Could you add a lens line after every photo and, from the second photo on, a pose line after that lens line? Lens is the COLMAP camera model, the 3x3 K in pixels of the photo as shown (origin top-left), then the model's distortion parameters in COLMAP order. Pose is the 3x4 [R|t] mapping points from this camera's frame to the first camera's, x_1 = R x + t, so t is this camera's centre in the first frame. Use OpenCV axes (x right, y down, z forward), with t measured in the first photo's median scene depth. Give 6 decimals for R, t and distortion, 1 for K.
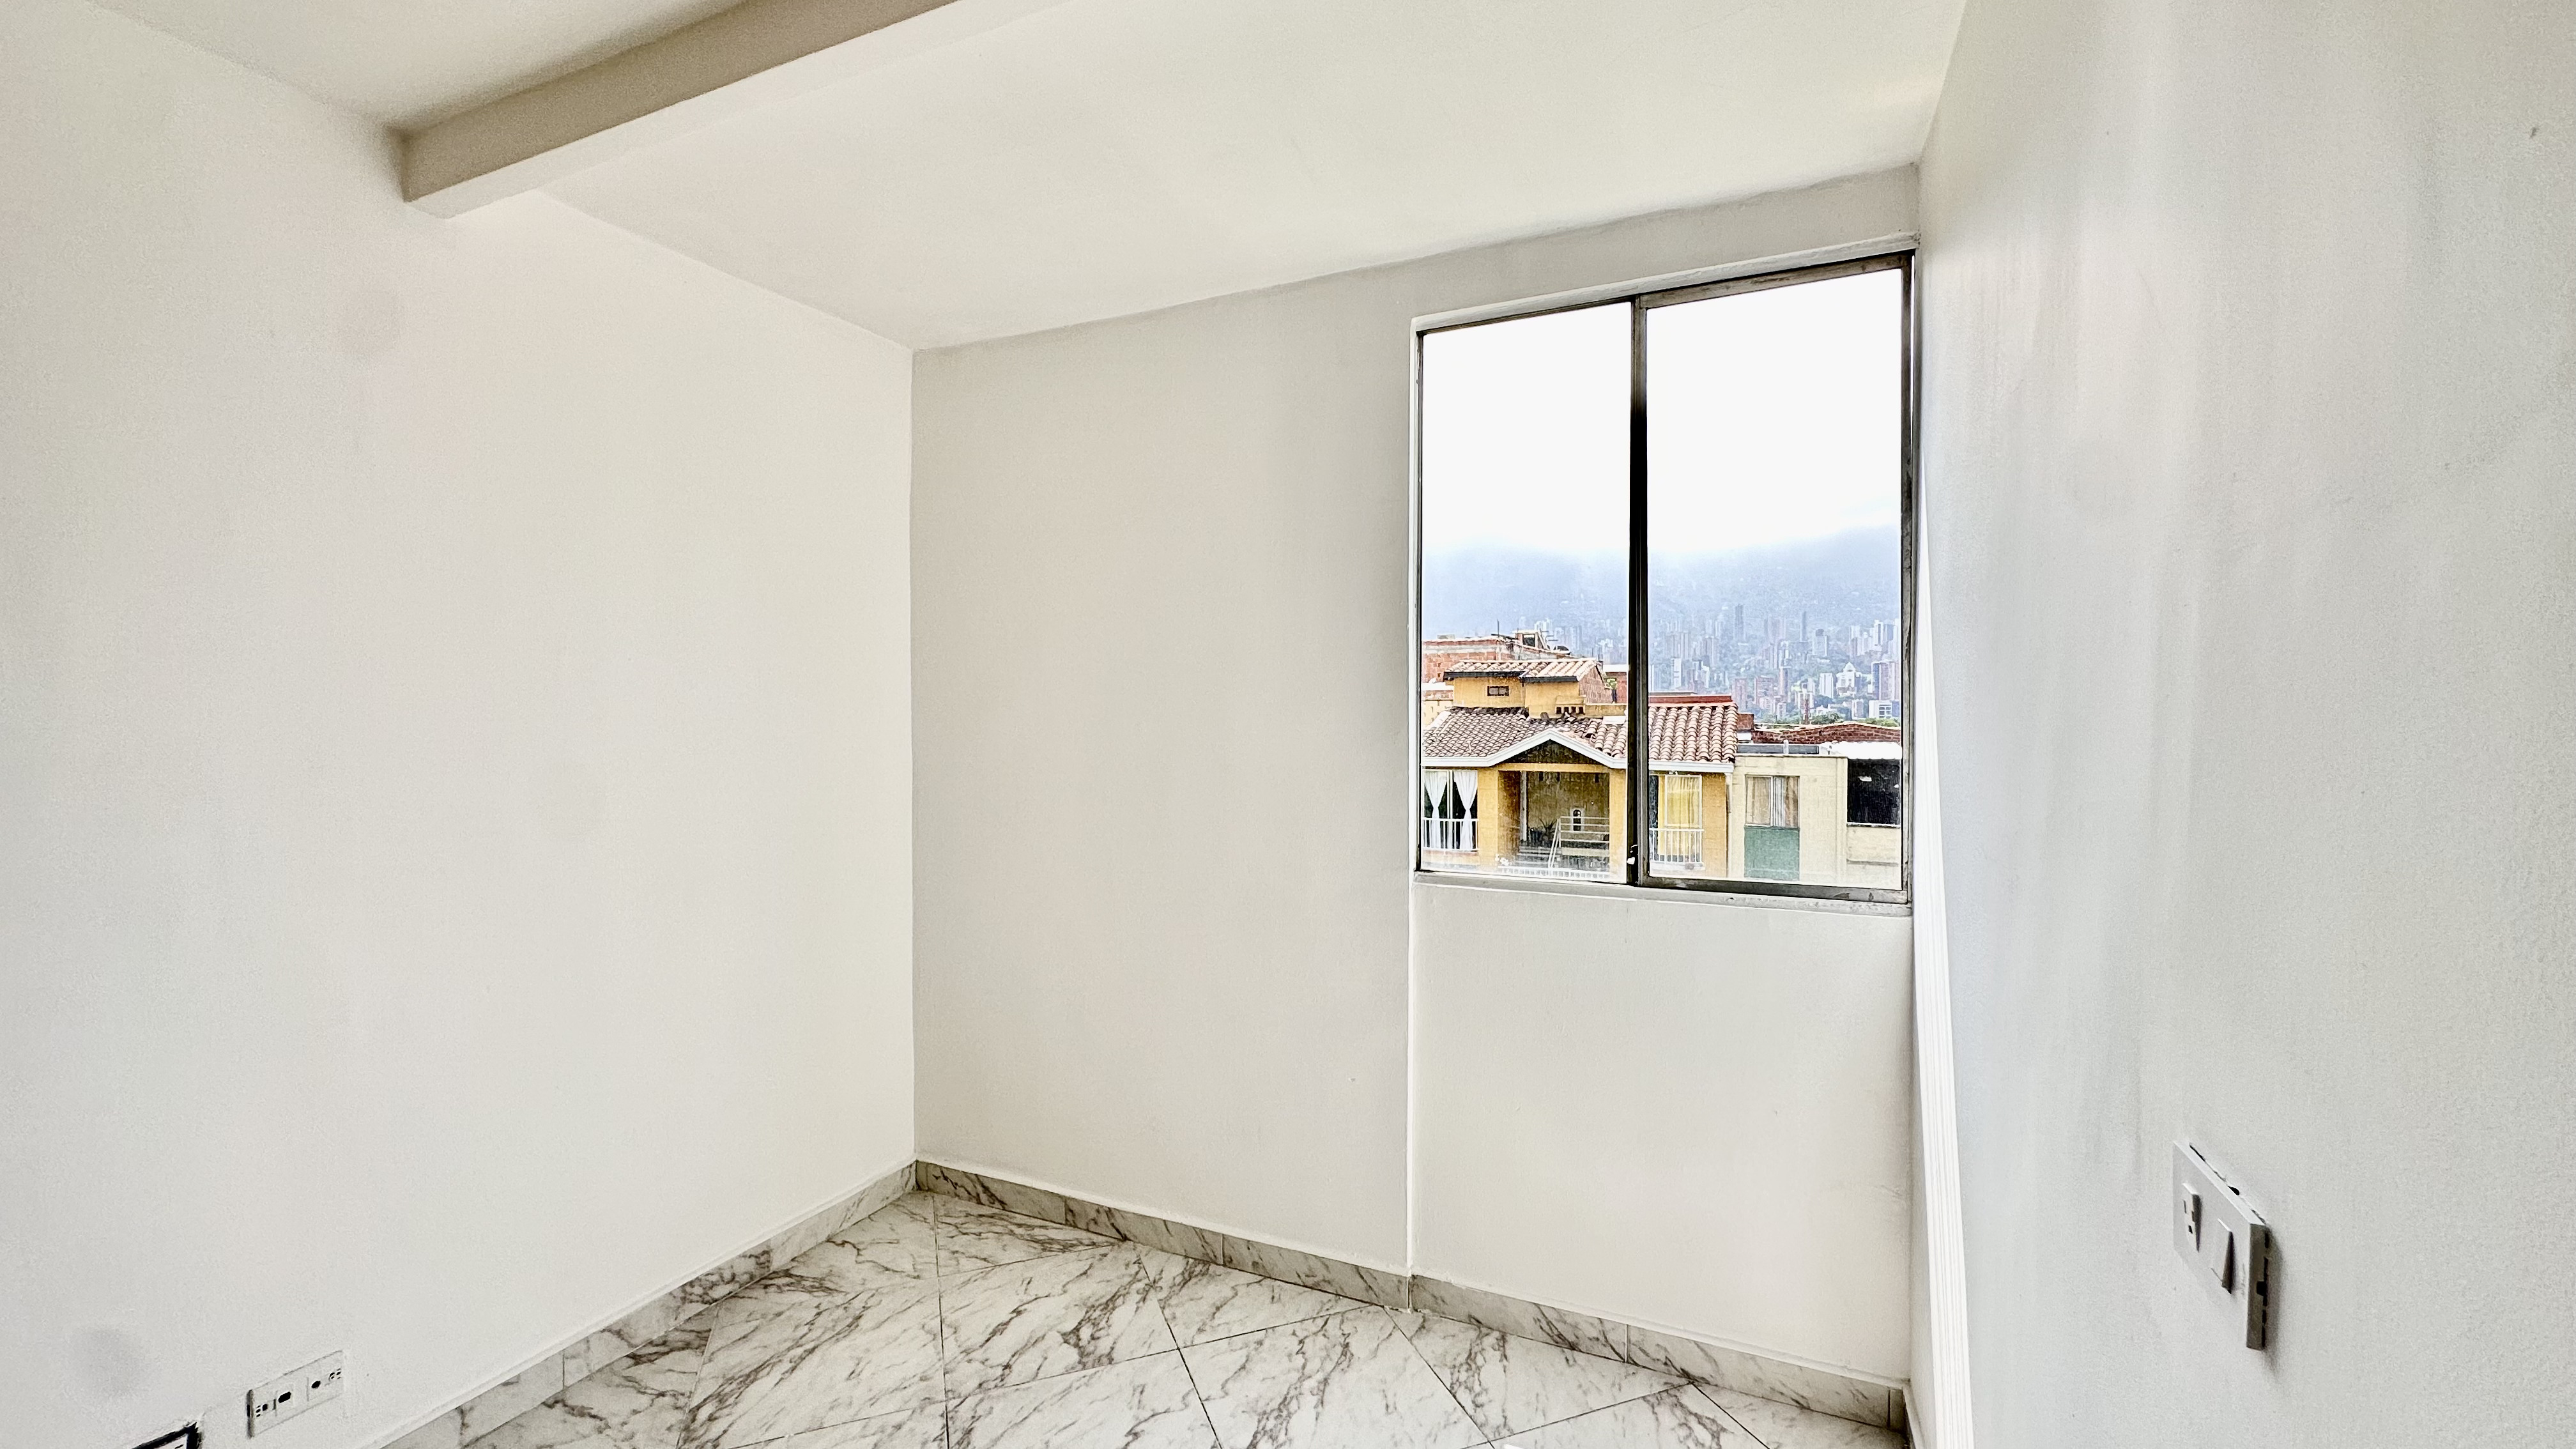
lens RADIAL K [[1035.8, 0, 1286.9], [0, 1035.8, 729.7], [0, 0, 1]] dist [-0.002920, 0.000979]
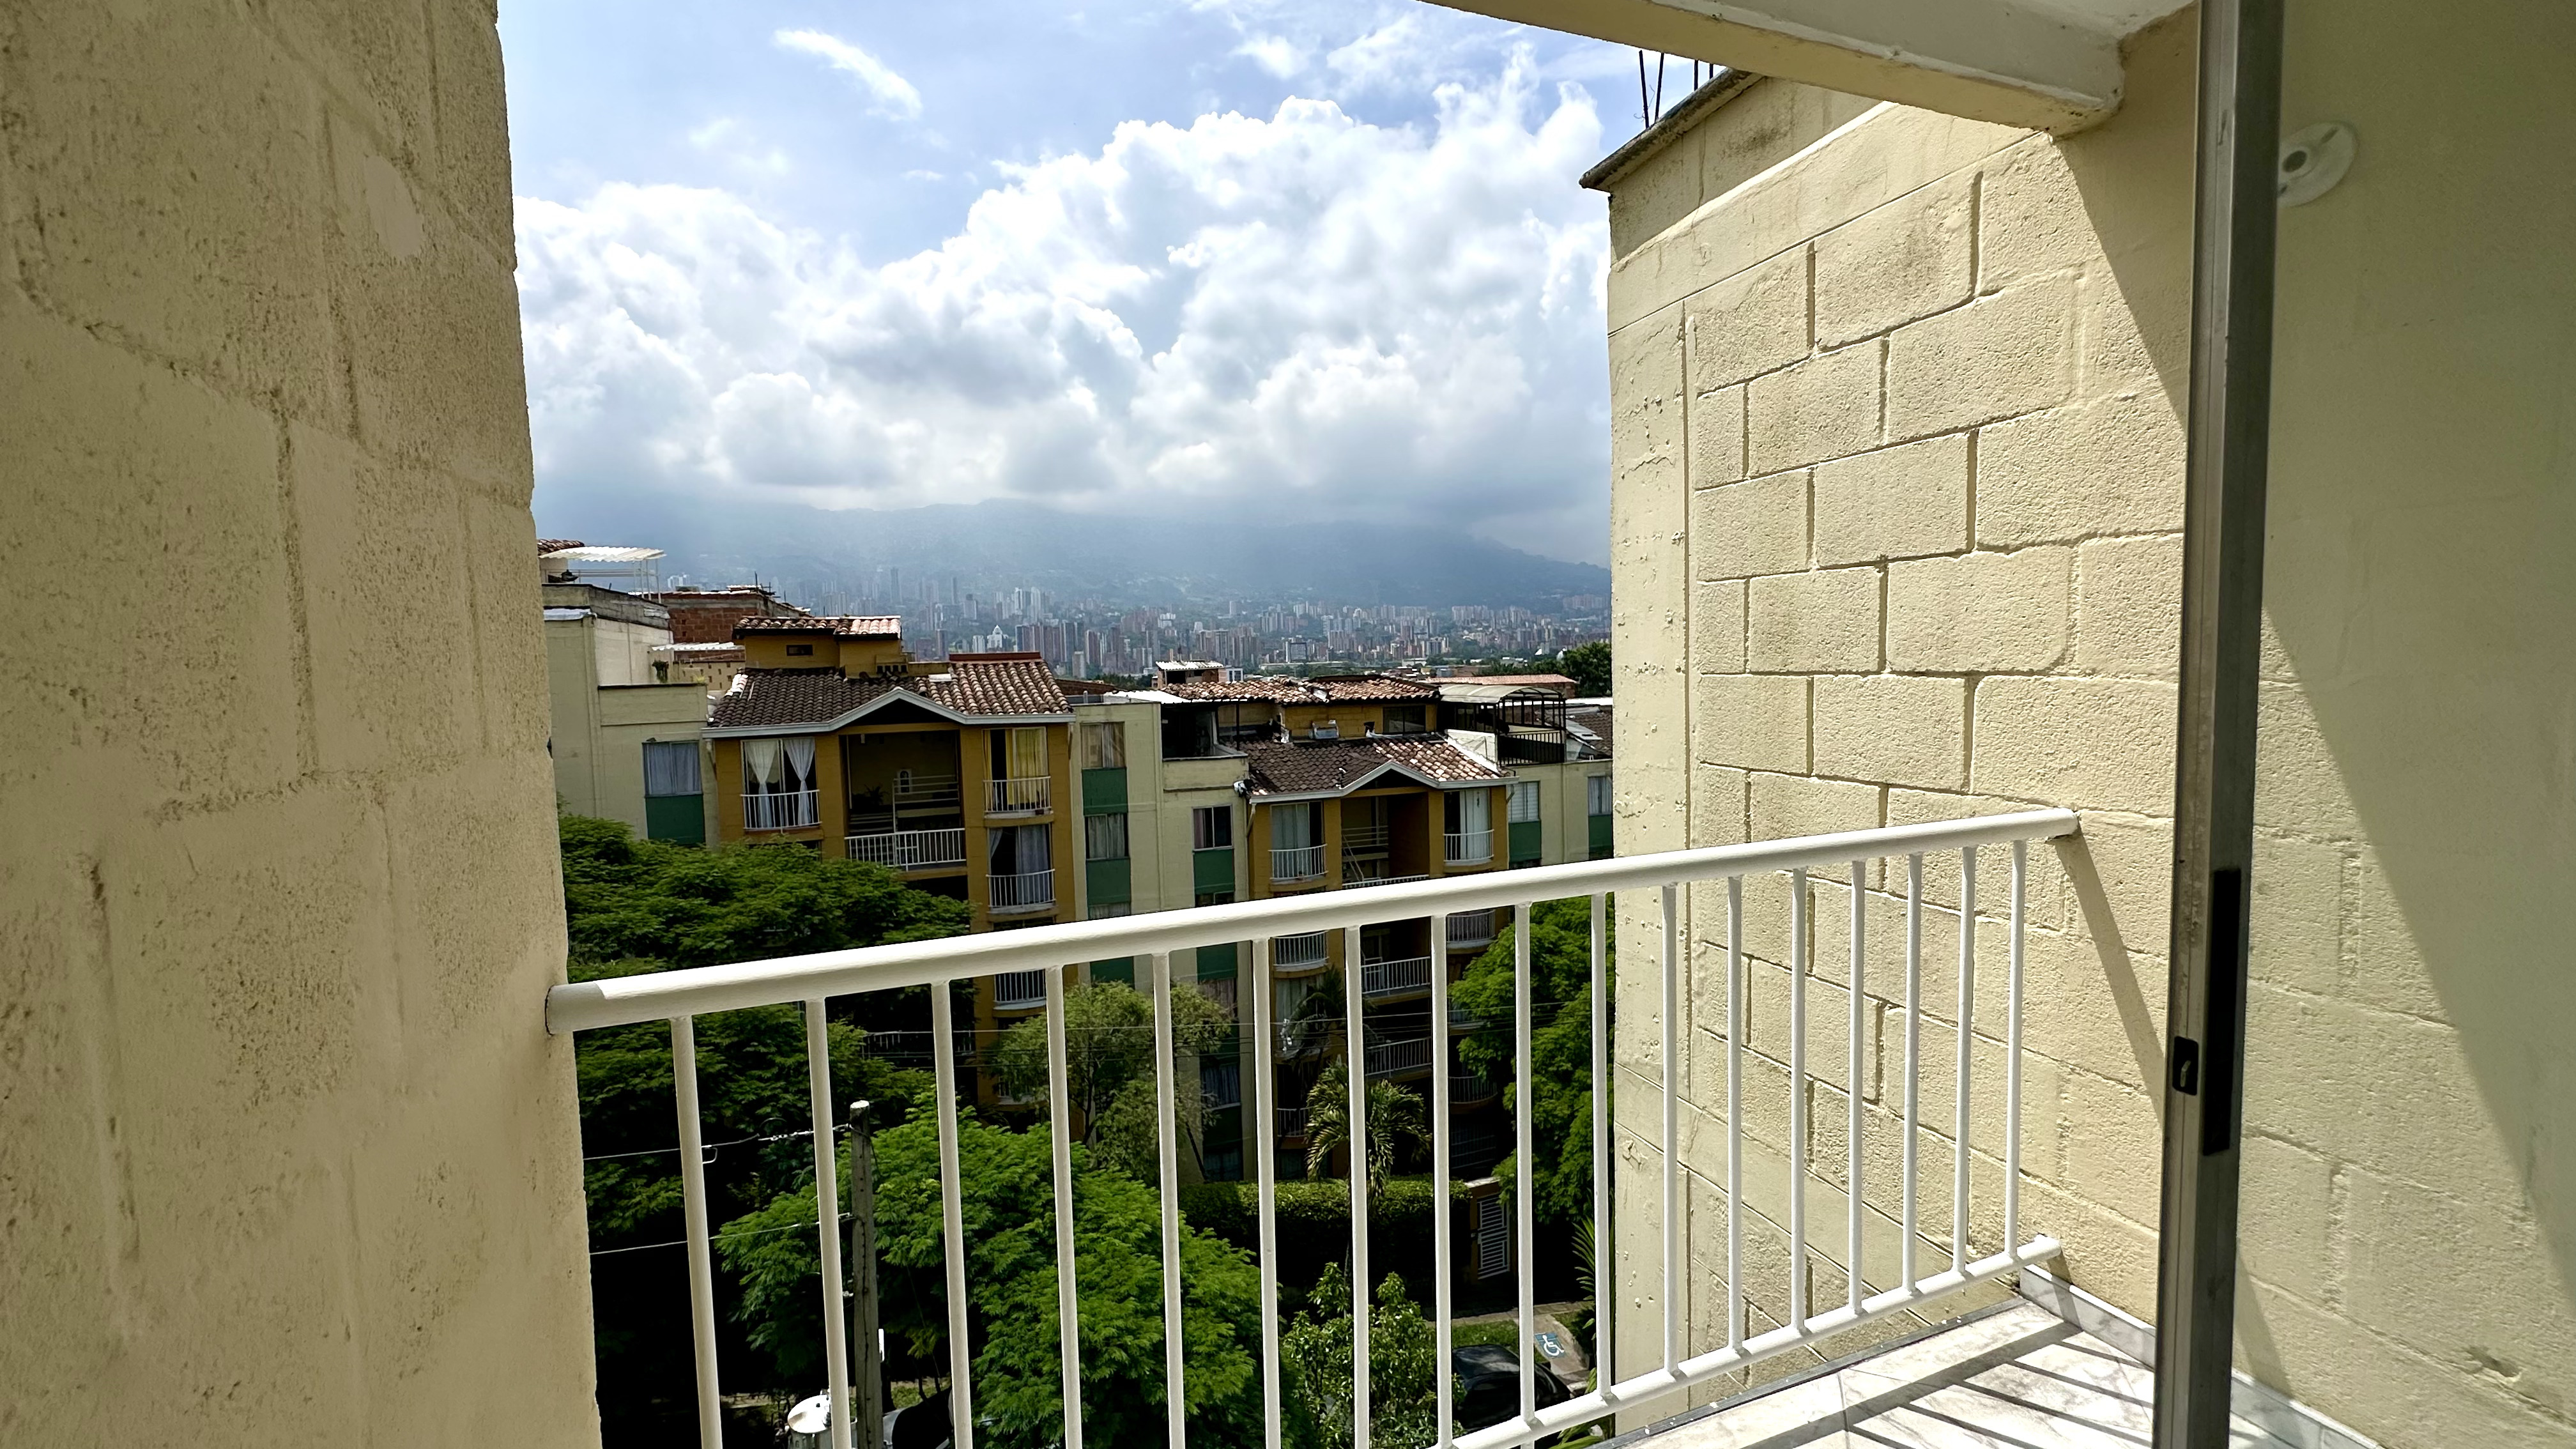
lens RADIAL K [[1035.8, 0, 1286.9], [0, 1035.8, 729.7], [0, 0, 1]] dist [-0.002920, 0.000979]
pose [[0.710849, -0.061600, 0.700642, -0.150766], [0.036037, 0.998039, 0.051185, 0.001225], [-0.702421, -0.011136, 0.711674, 0.050891]]
